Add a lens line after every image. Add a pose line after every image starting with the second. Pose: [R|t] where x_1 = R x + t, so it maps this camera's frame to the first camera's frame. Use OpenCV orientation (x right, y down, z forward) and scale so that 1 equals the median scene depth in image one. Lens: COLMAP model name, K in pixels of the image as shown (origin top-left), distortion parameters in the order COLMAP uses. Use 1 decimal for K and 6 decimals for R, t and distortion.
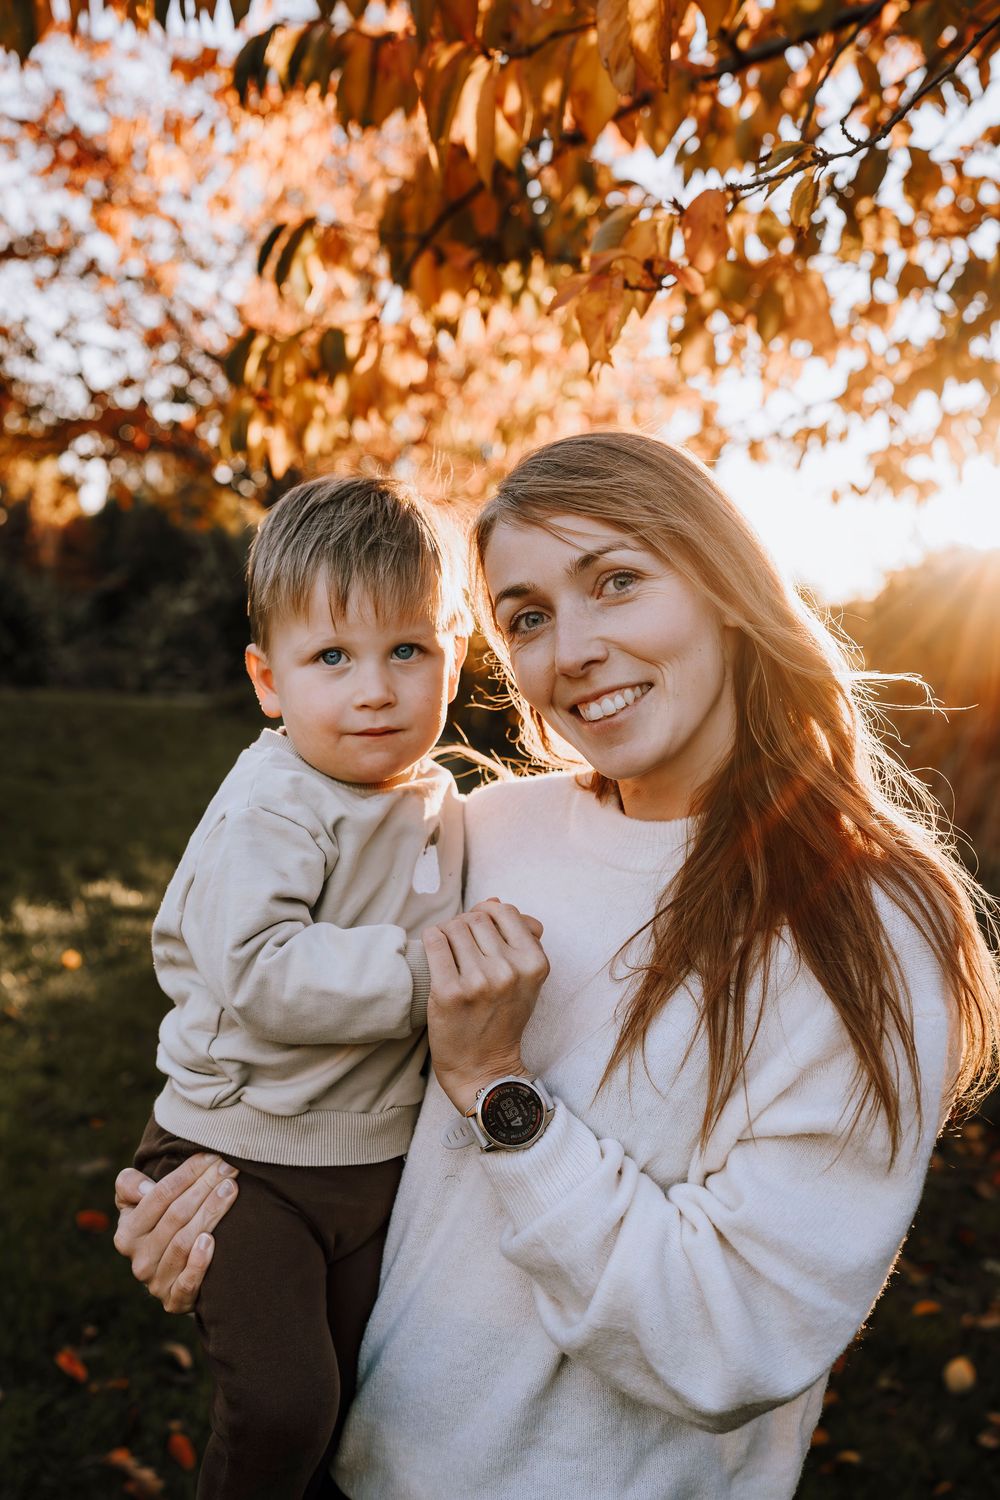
lens RADIAL K [[1716.5, 0, 430.8], [0, 1716.5, 740.2], [0, 0, 1]] dist [0.003015, 0.073356]
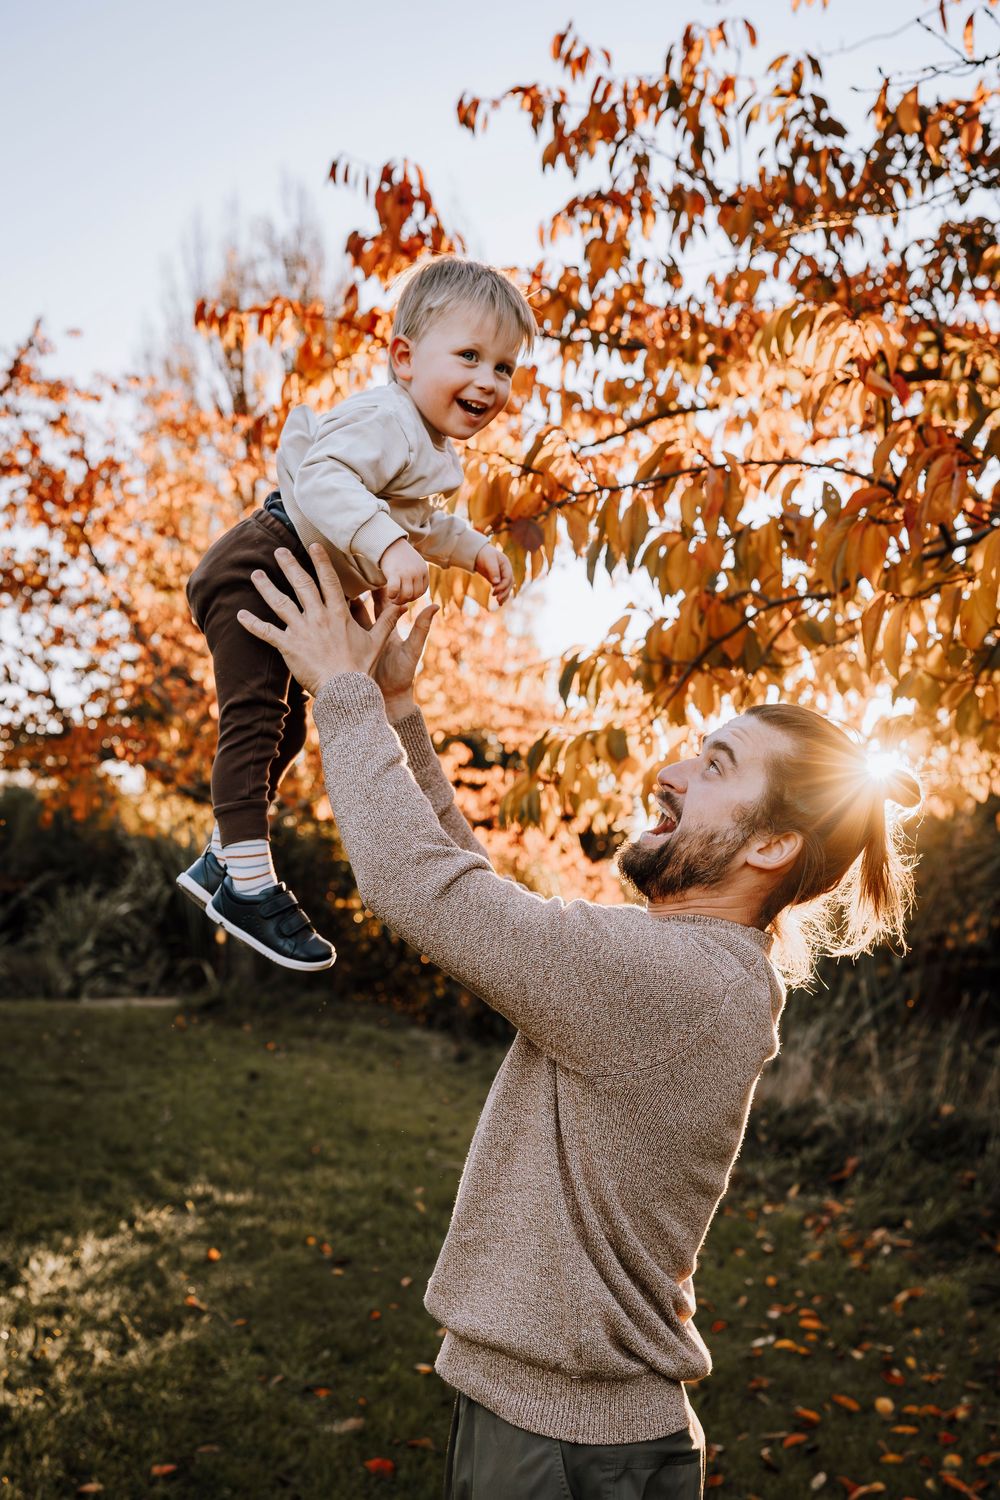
lens RADIAL K [[1754.9, 0, 414.0], [0, 1754.9, 887.8], [0, 0, 1]] dist [-0.001920, 0.048291]
pose [[0.996612, -0.046331, 0.067956, -0.173688], [0.051364, 0.995913, -0.074284, -0.019071], [-0.064237, 0.077523, 0.994919, -0.170271]]
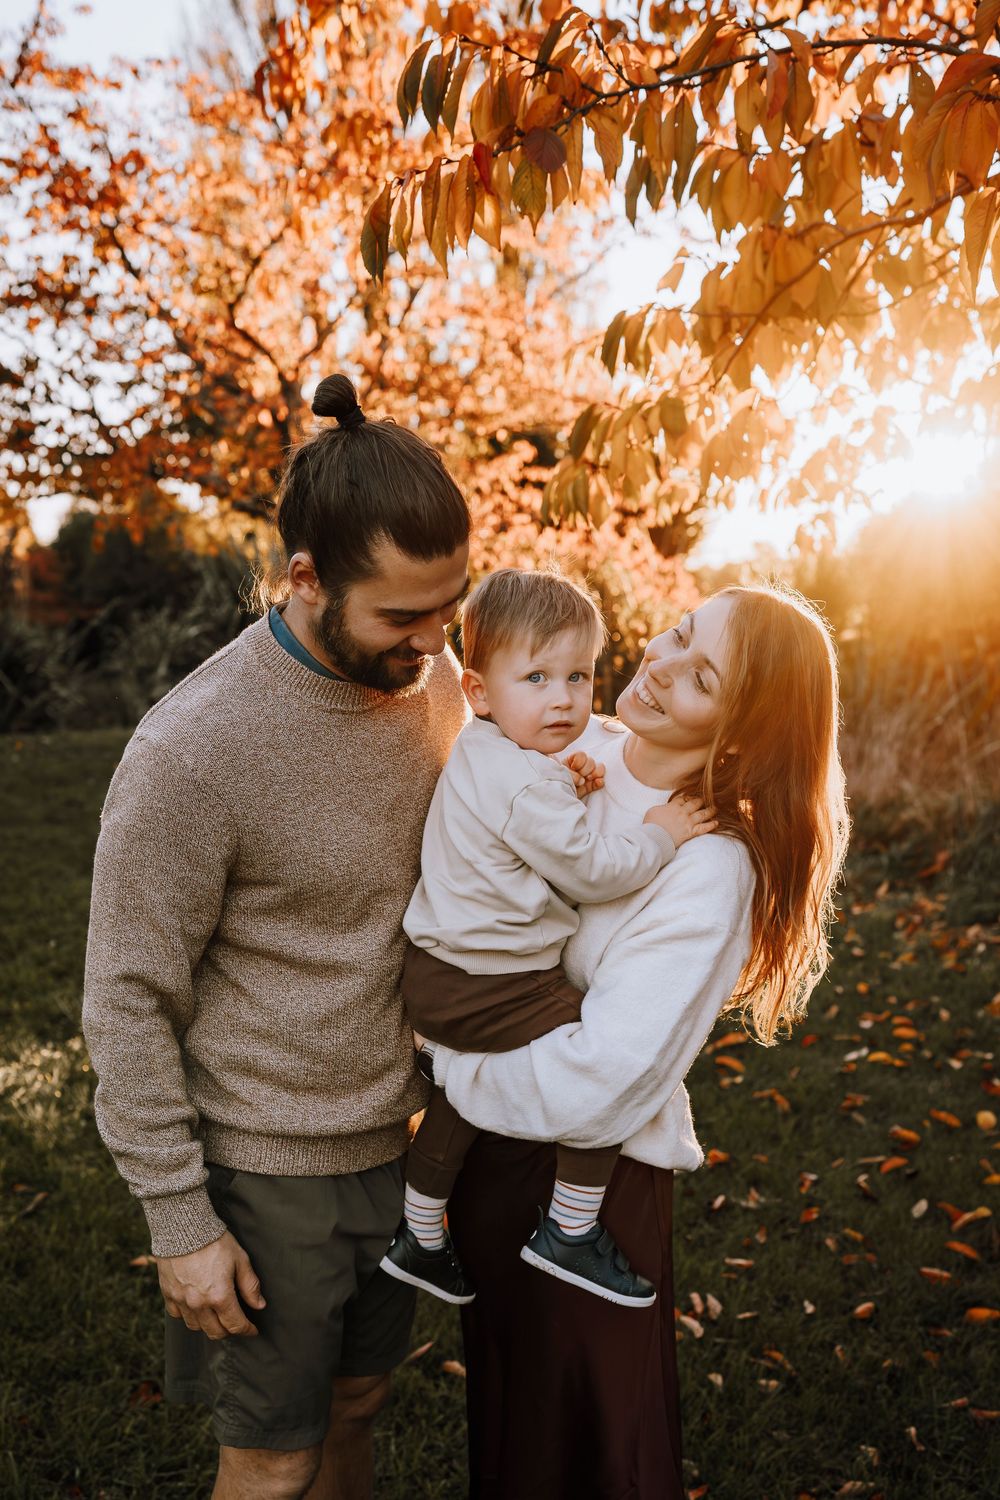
lens RADIAL K [[1728.8, 0, 482.8], [0, 1728.8, 825.7], [0, 0, 1]] dist [-0.035657, 0.171603]
pose [[0.993108, -0.106905, 0.048040, -0.149338], [0.104068, 0.992870, 0.058128, -0.026121], [-0.053912, -0.052728, 0.997153, -0.071913]]
